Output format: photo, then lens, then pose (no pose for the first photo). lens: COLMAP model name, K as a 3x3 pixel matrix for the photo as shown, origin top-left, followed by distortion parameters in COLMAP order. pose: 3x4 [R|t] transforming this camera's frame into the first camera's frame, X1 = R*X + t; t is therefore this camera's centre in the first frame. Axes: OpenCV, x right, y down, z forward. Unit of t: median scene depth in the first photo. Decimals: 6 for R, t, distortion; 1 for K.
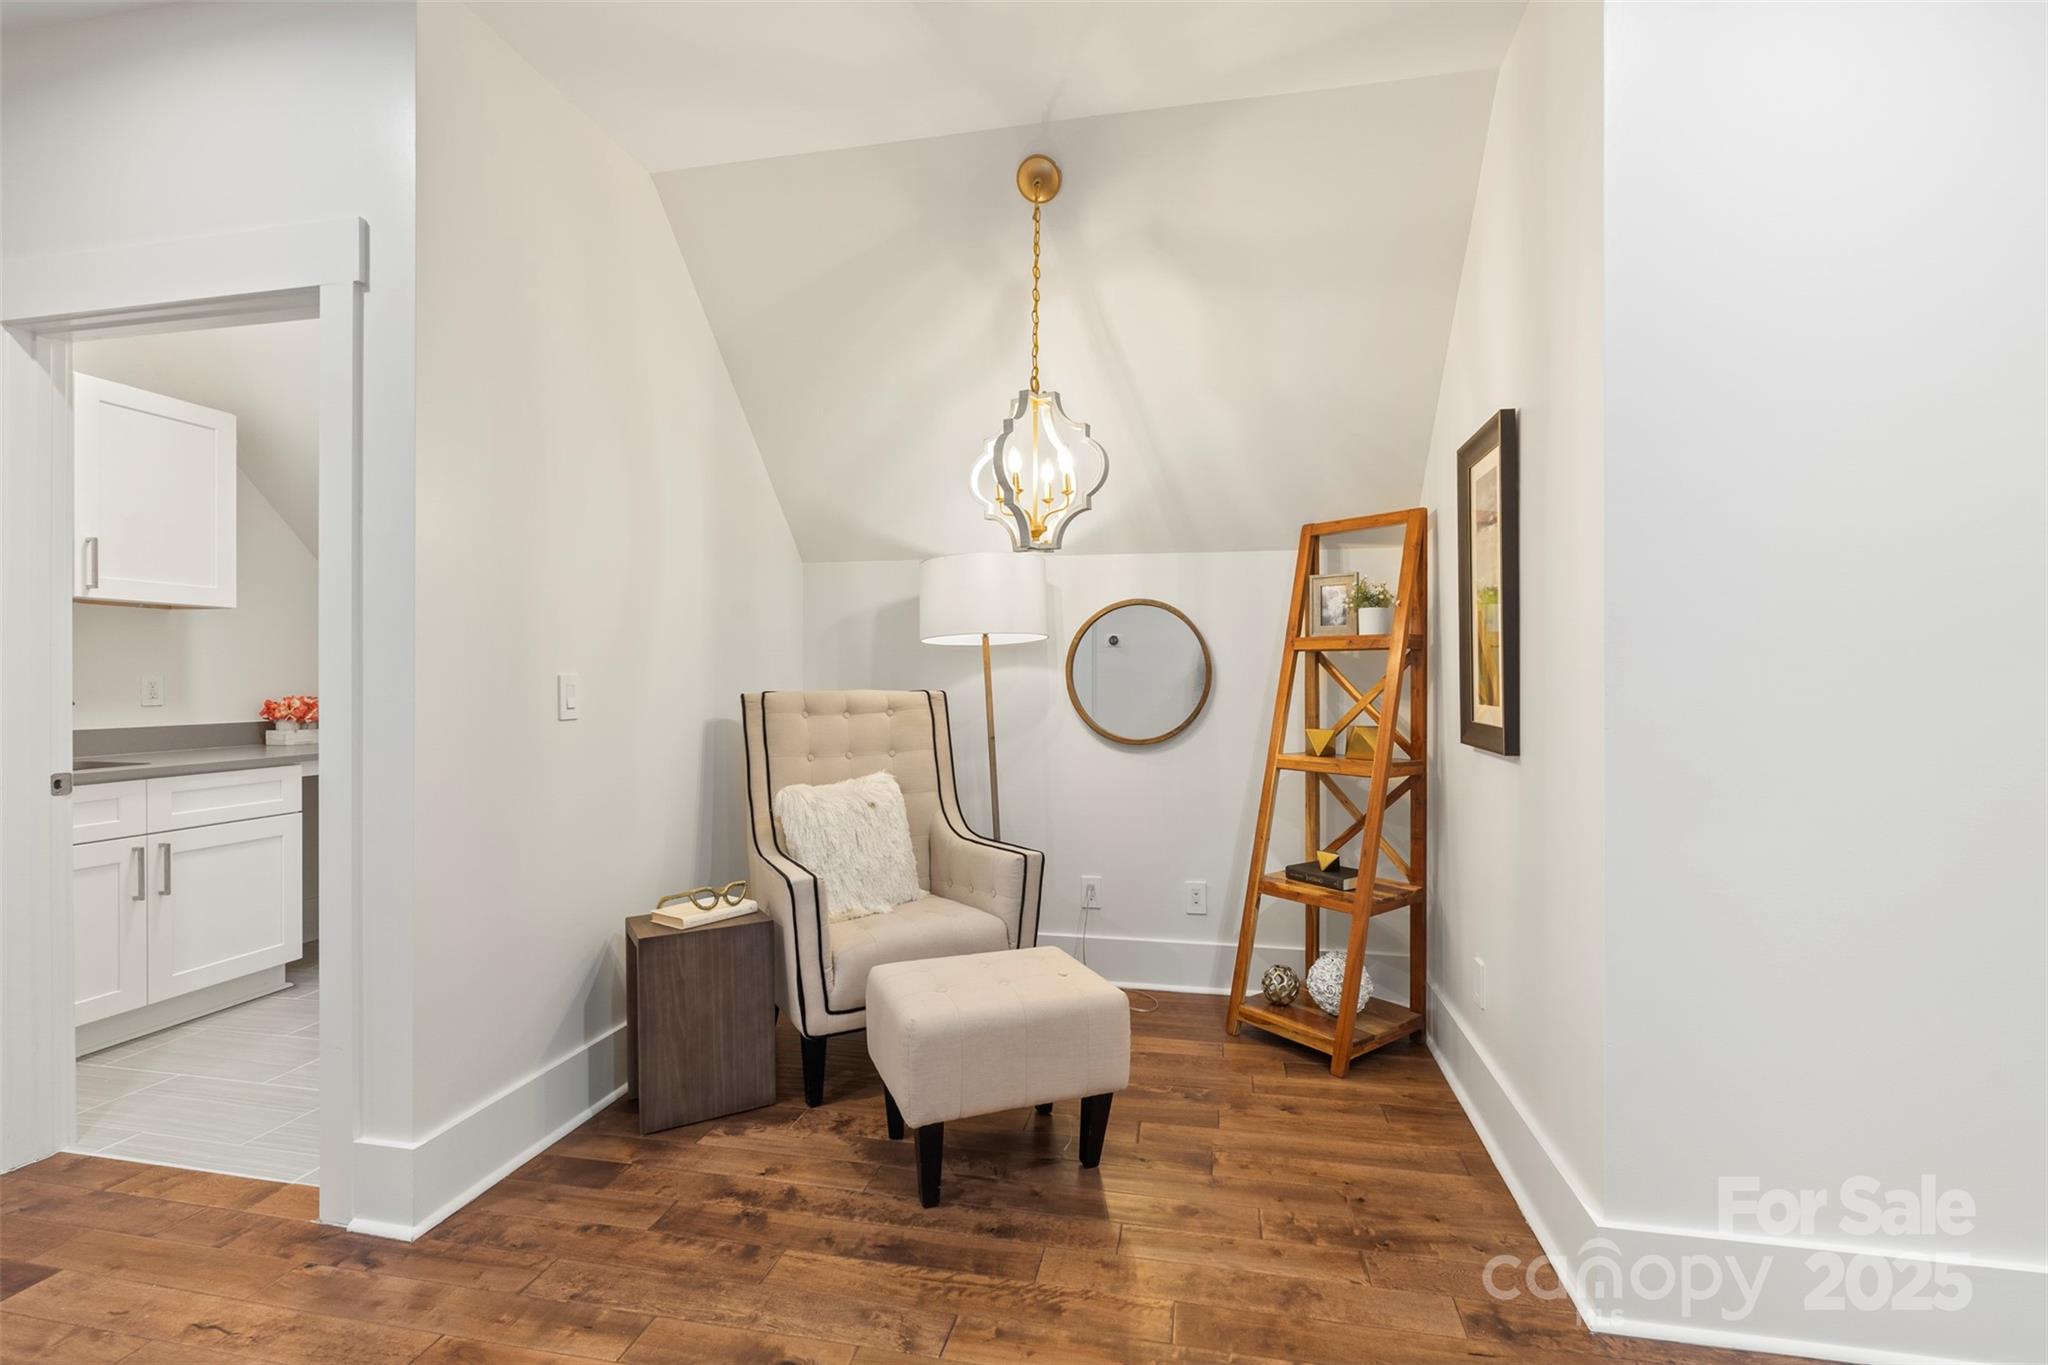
lens RADIAL K [[925.3, 0, 1018.7], [0, 925.3, 682.7], [0, 0, 1]] dist [-0.002334, -0.000184]
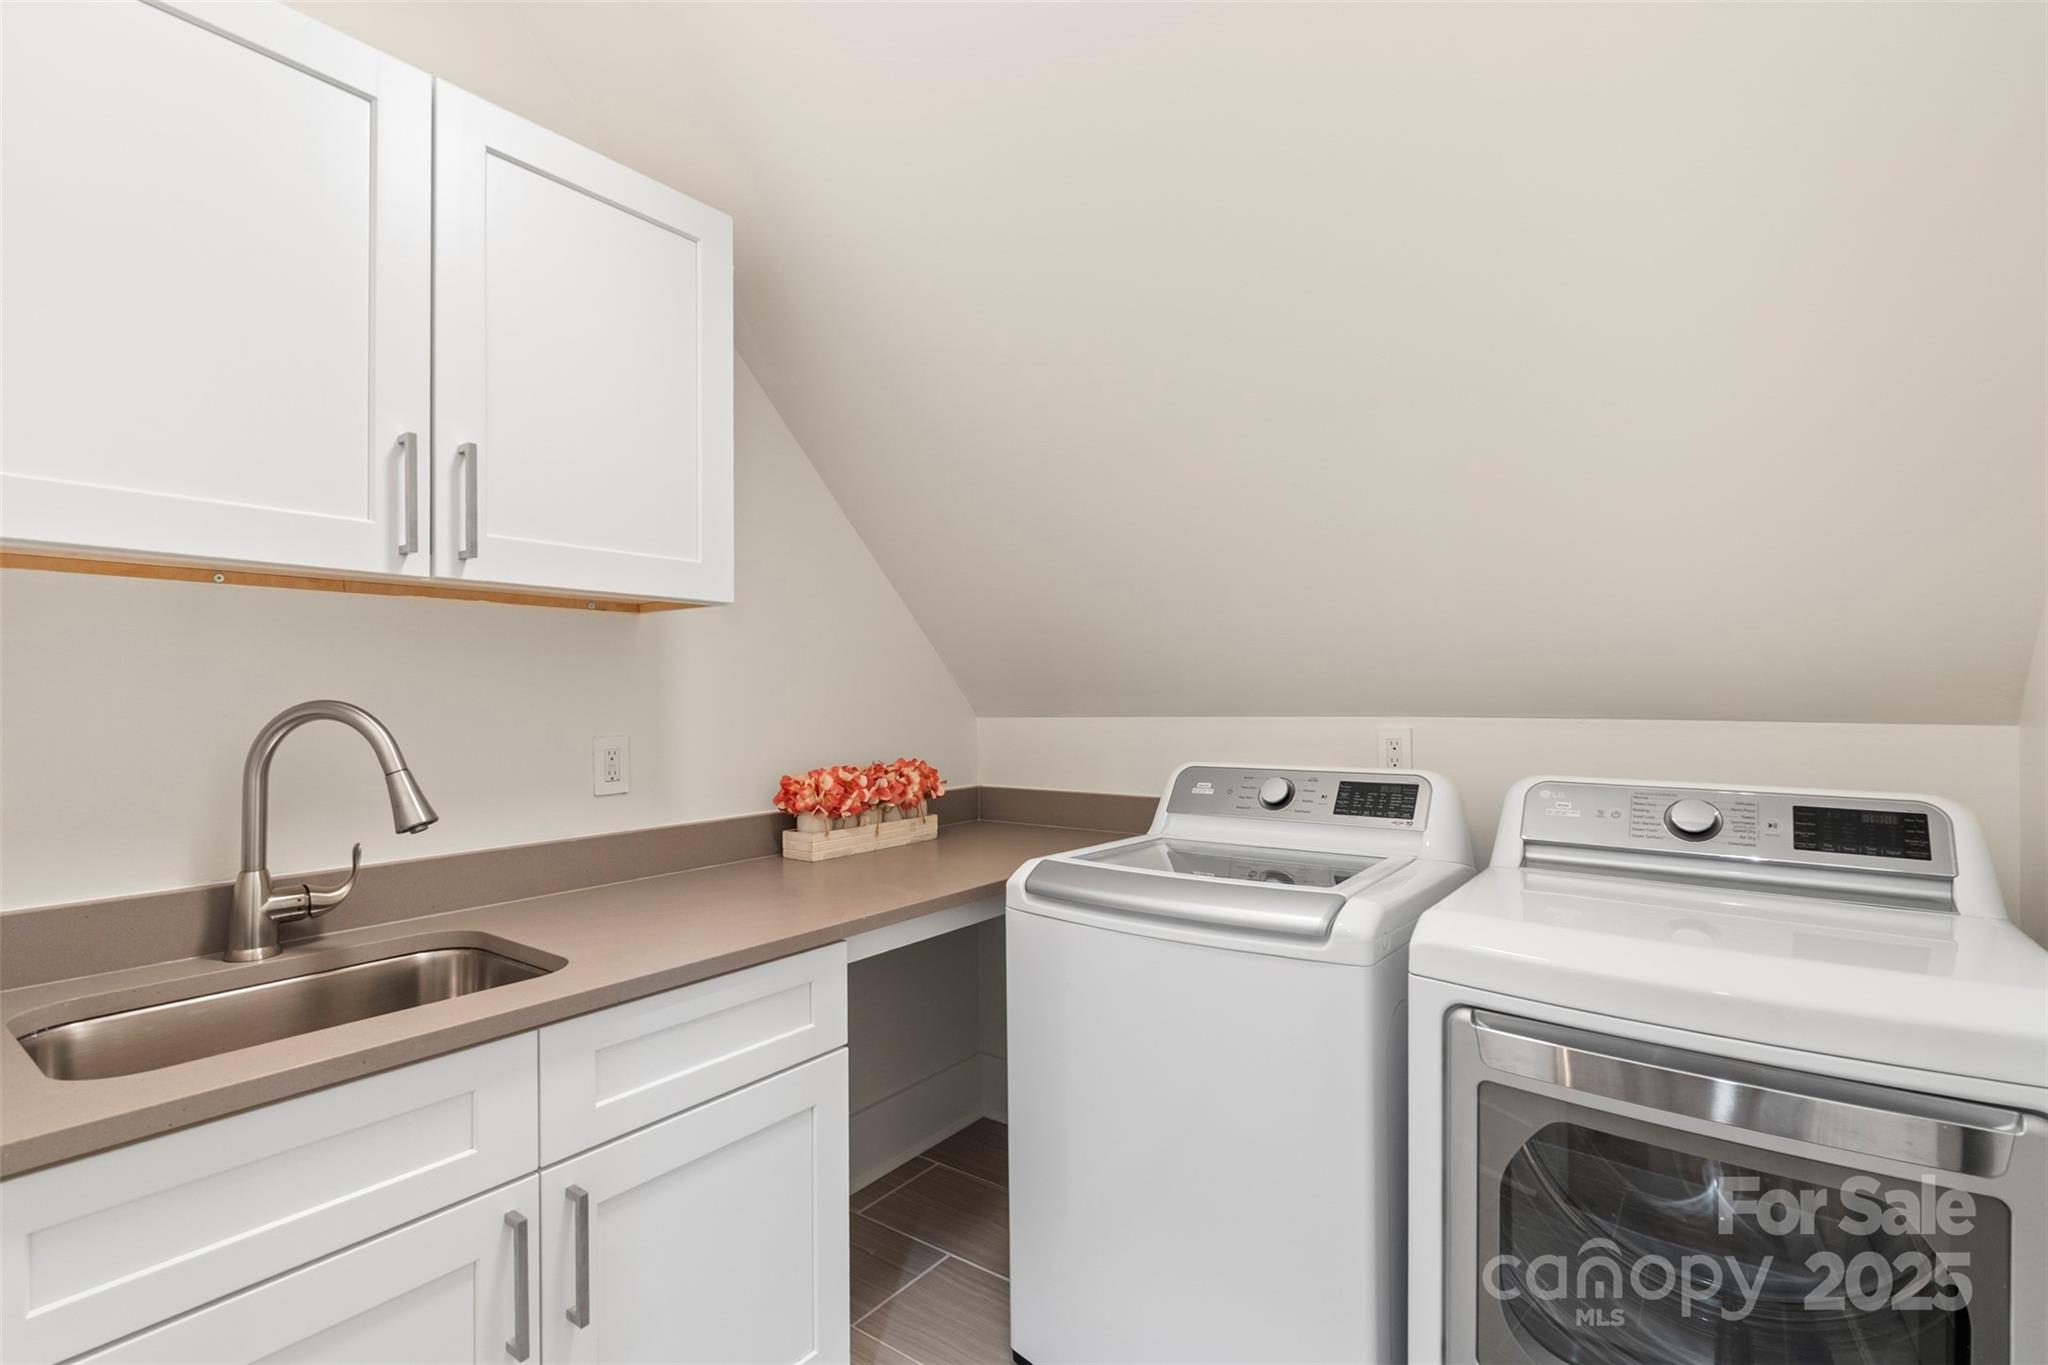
lens RADIAL K [[925.3, 0, 1029.3], [0, 925.3, 690.4], [0, 0, 1]] dist [-0.002334, -0.000184]
pose [[0.911862, -0.010905, -0.410352, -0.461064], [0.007727, 0.999926, -0.009402, -0.025924], [0.410424, 0.005402, 0.911879, 0.566157]]
